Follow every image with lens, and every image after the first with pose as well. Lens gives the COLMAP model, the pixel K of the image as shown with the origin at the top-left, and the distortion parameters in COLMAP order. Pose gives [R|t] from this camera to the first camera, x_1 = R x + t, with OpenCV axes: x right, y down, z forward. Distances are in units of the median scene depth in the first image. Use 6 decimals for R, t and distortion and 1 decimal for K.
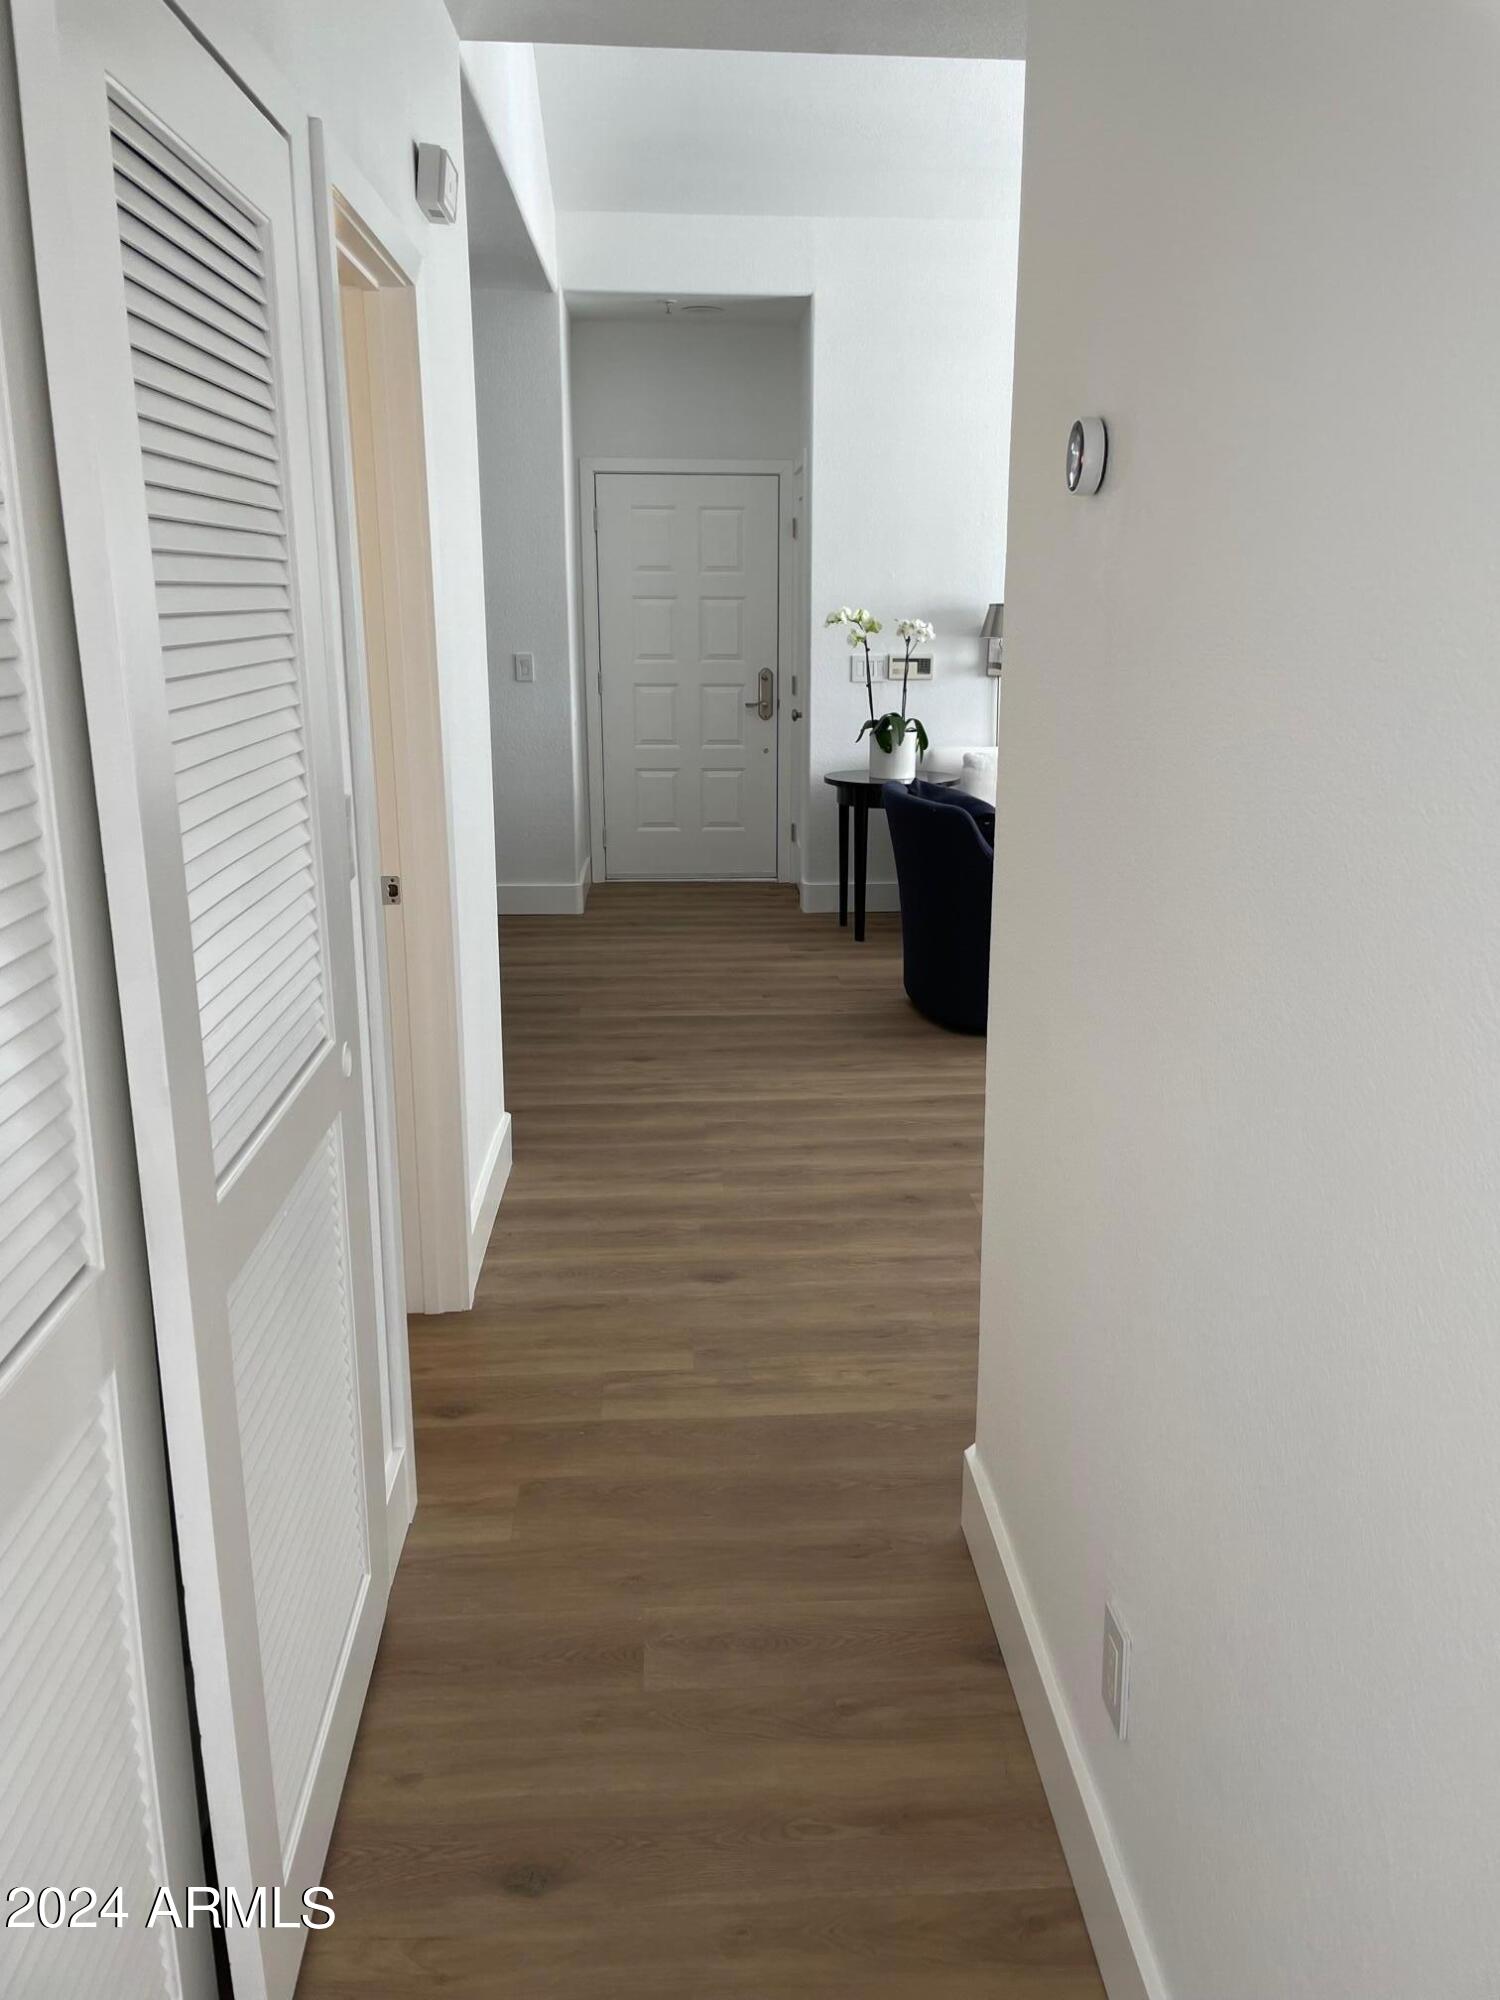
lens RADIAL K [[1518.2, 0, 780.7], [0, 1518.2, 1001.9], [0, 0, 1]] dist [0.077013, -0.151443]
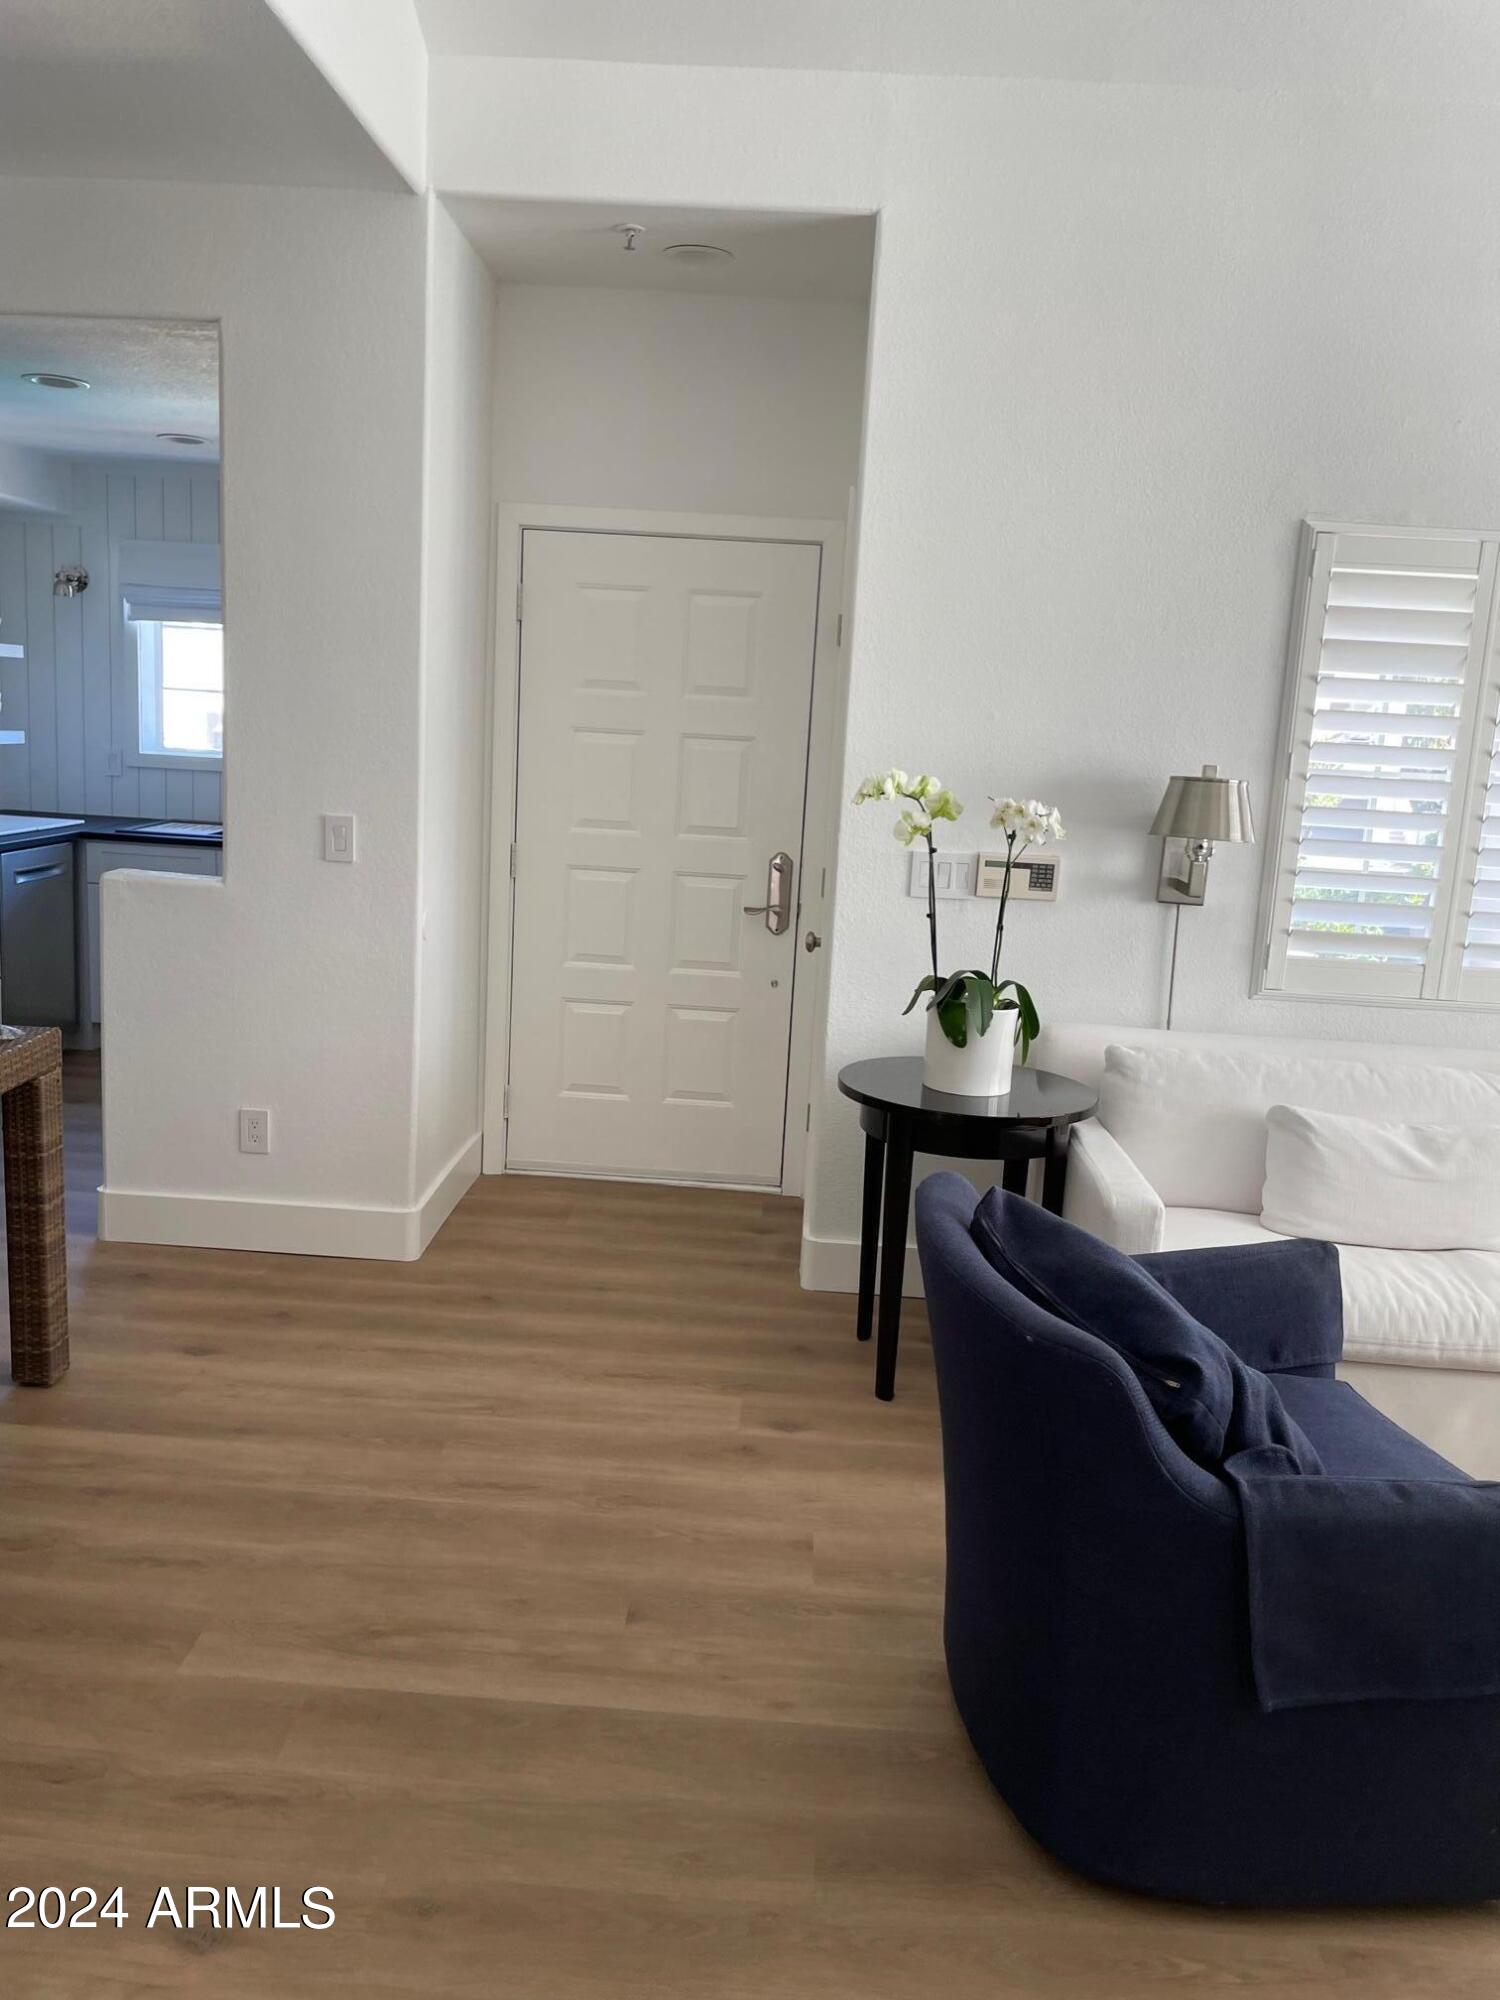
lens RADIAL K [[1502.4, 0, 753.1], [0, 1502.4, 989.1], [0, 0, 1]] dist [0.090792, -0.137832]
pose [[0.992665, 0.068927, -0.099326, 0.049664], [-0.077151, 0.993685, -0.081476, -0.134142], [0.093082, 0.088542, 0.991714, 0.474450]]
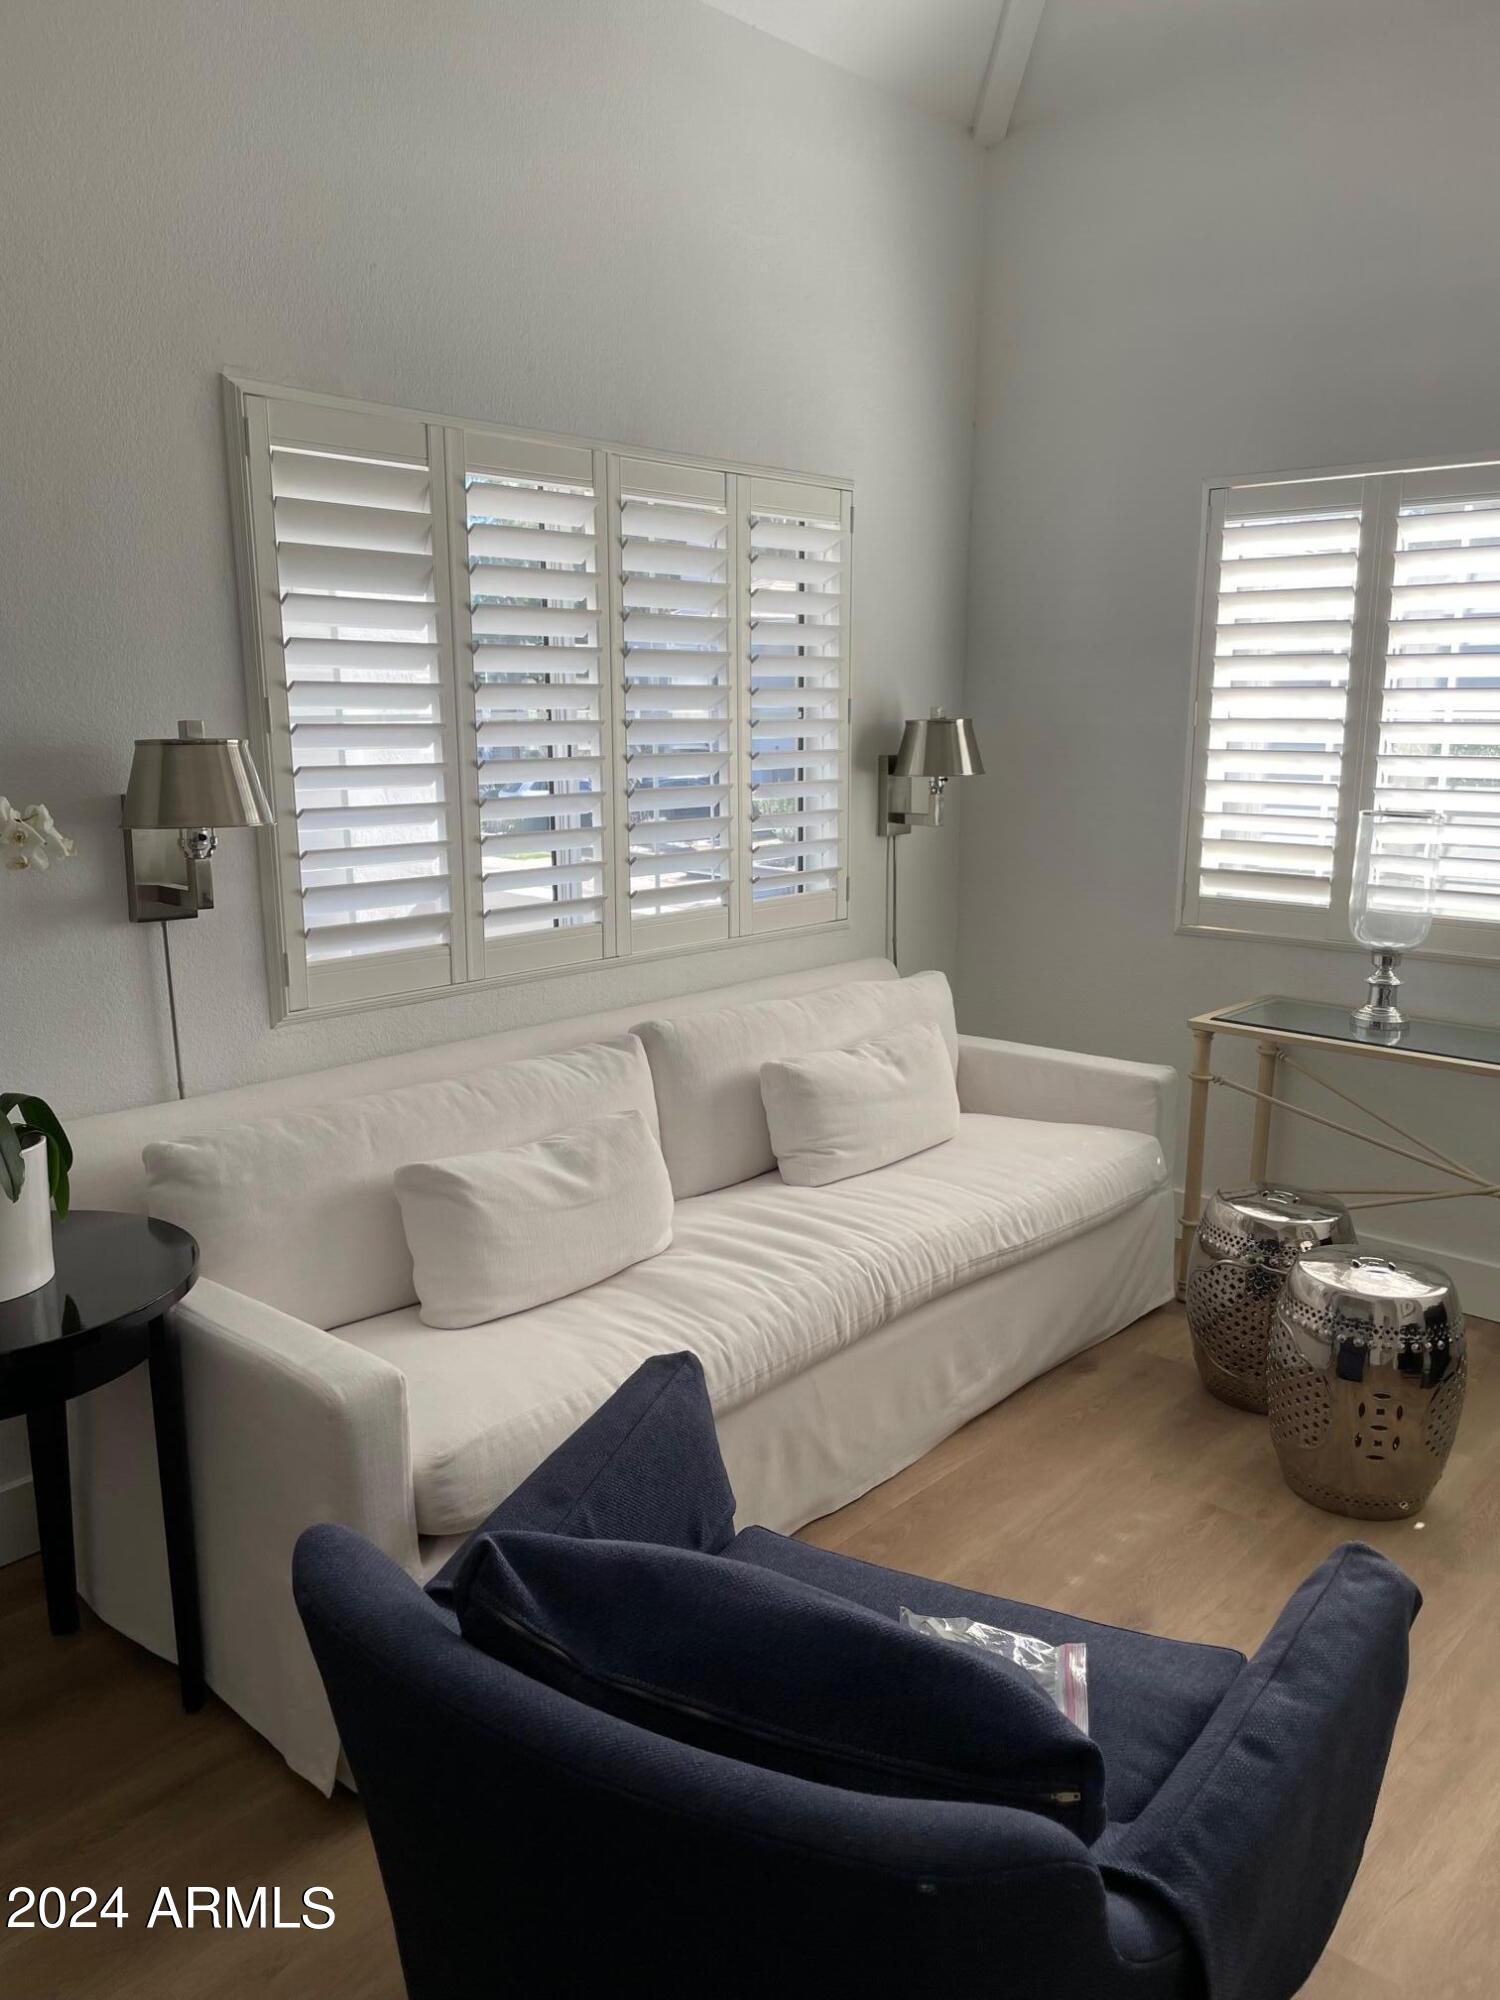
lens RADIAL K [[1500.7, 0, 716.5], [0, 1500.7, 1013.9], [0, 0, 1]] dist [0.097532, -0.137386]
pose [[0.726803, -0.148248, 0.670657, -0.019238], [0.183072, 0.982918, 0.018874, -0.181932], [-0.661999, 0.109061, 0.741528, 0.660649]]
